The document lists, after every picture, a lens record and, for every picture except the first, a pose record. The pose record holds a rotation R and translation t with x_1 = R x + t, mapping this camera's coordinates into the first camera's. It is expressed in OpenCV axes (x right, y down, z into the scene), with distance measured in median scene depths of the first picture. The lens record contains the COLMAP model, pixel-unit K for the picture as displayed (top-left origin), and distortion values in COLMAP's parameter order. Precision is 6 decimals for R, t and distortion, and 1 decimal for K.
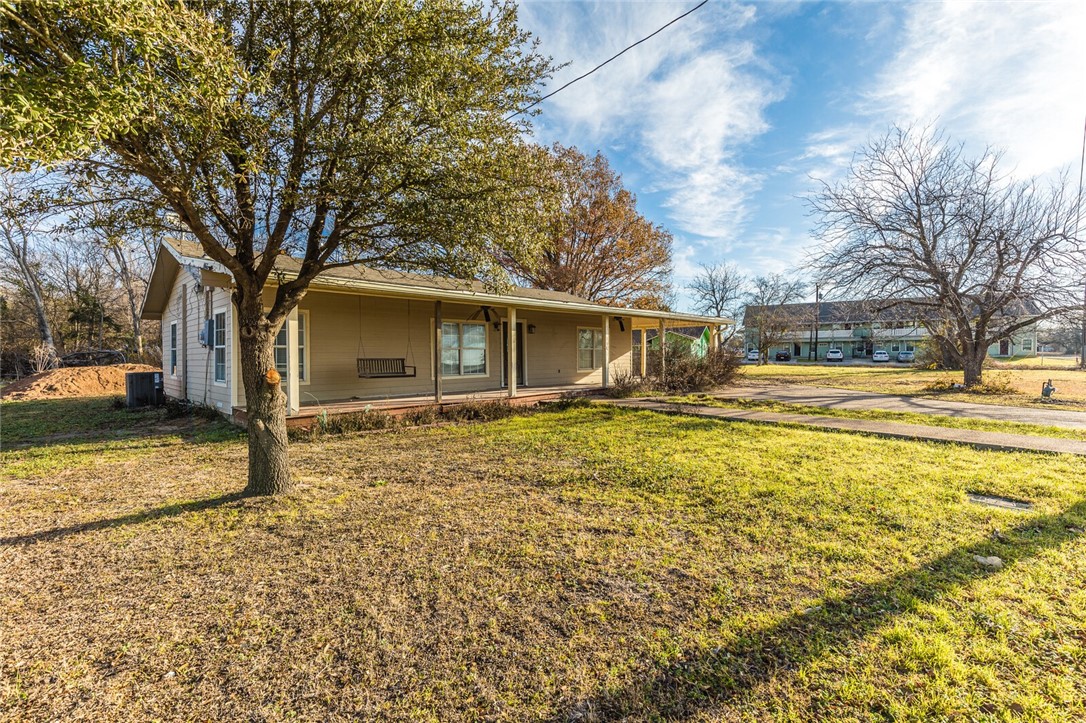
lens RADIAL K [[489.4, 0, 543.0], [0, 489.4, 361.5], [0, 0, 1]] dist [0.006840, 0.000422]
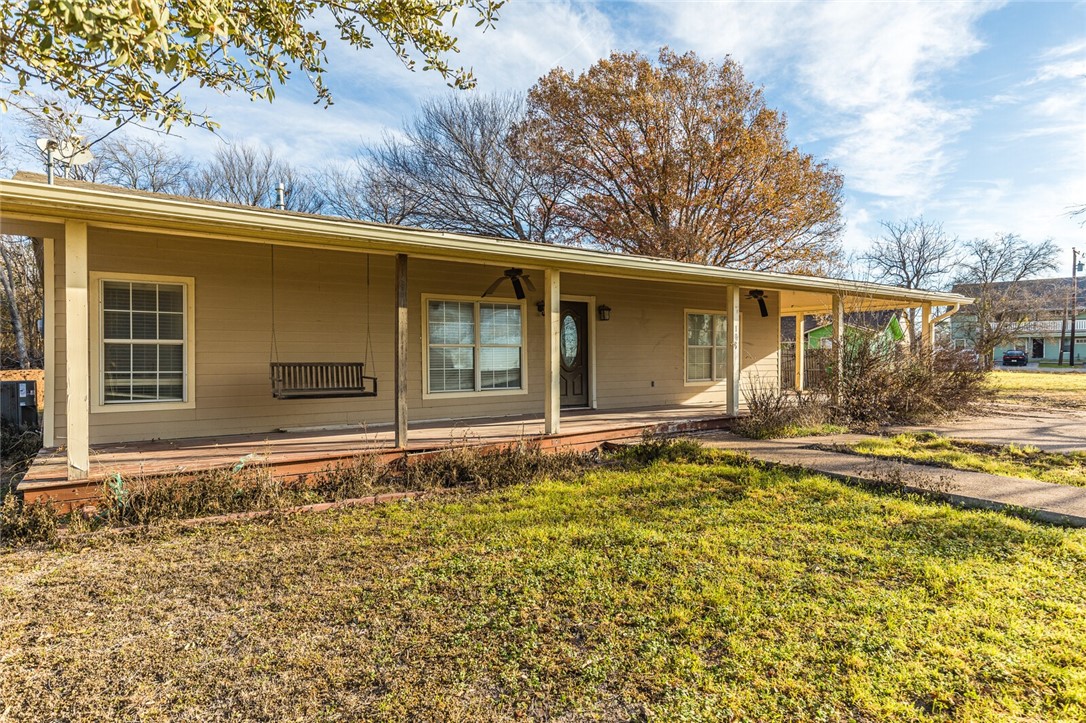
lens RADIAL K [[622.7, 0, 543.0], [0, 622.7, 361.5], [0, 0, 1]] dist [0.020559, 0.000097]
pose [[0.984561, 0.005516, -0.174953, 0.038918], [-0.005918, 0.999981, -0.001771, -0.006204], [0.174940, 0.002779, 0.984575, 0.258728]]
